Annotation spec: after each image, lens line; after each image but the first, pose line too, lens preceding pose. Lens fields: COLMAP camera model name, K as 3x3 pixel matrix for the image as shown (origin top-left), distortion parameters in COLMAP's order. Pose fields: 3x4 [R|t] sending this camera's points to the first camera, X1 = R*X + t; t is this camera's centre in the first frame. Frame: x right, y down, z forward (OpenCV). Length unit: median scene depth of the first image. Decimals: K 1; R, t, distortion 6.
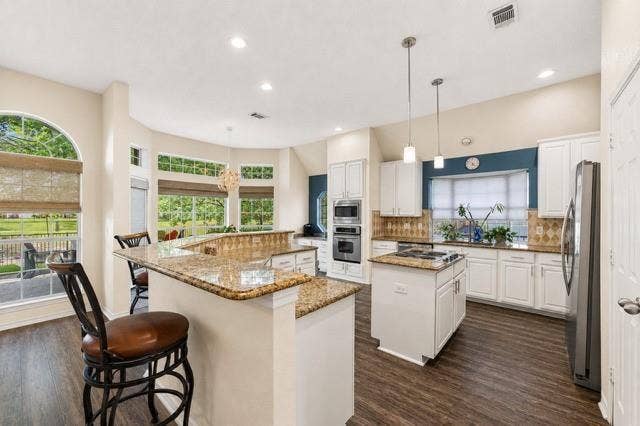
lens RADIAL K [[259.2, 0, 320.0], [0, 259.2, 213.0], [0, 0, 1]] dist [0.000710, -0.000029]
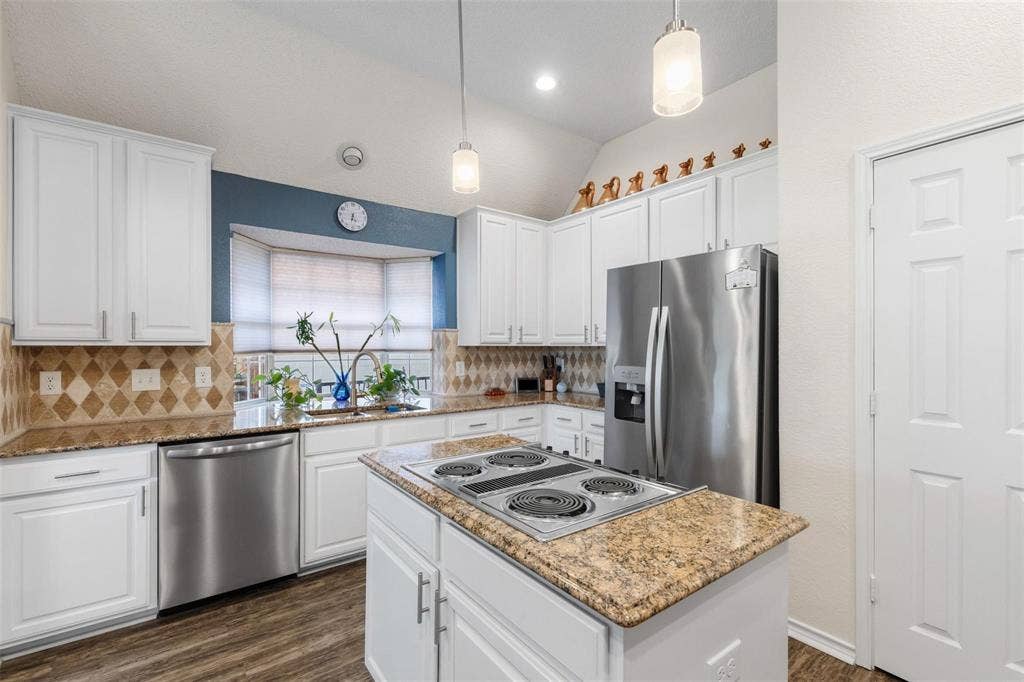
lens RADIAL K [[458.1, 0, 512.0], [0, 458.1, 341.0], [0, 0, 1]] dist [0.015719, -0.000036]
pose [[0.222280, 0.008412, 0.974947, -0.063119], [-0.000556, 0.999964, -0.008501, 0.013332], [-0.974983, 0.001347, 0.222277, 0.540513]]
